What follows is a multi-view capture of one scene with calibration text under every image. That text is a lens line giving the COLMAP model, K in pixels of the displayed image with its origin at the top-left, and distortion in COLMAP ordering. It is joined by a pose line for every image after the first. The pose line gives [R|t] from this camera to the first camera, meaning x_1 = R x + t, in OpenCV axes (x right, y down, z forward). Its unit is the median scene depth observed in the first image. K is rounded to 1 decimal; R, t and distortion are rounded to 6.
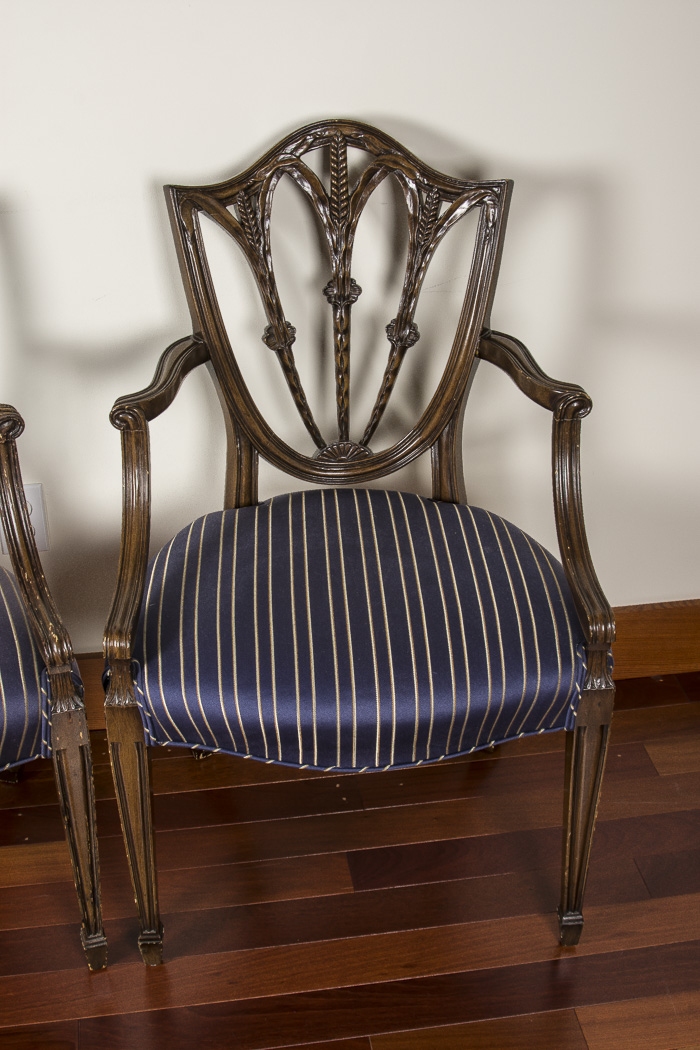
lens RADIAL K [[1422.9, 0, 350.0], [0, 1422.9, 525.0], [0, 0, 1]] dist [-0.132326, 0.018696]
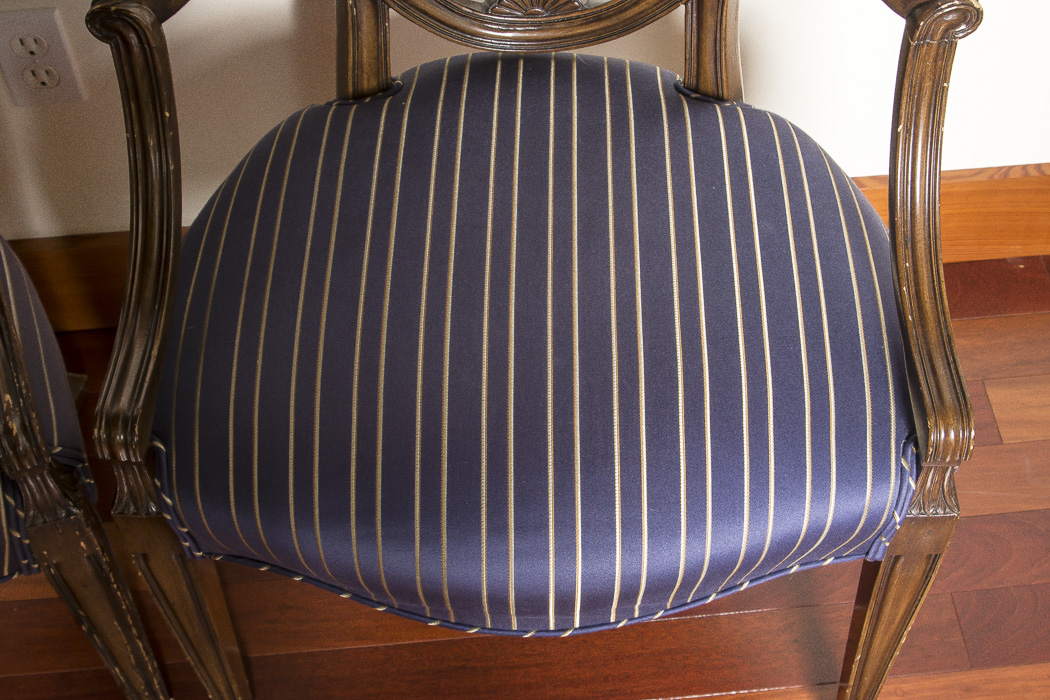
lens RADIAL K [[1601.7, 0, 524.2], [0, 1601.7, 379.4], [0, 0, 1]] dist [-0.029583, -0.068417]
pose [[0.997816, 0.044708, -0.048623, 0.034094], [-0.021919, 0.918522, 0.394763, -0.193500], [0.062310, -0.392835, 0.917496, 0.385667]]
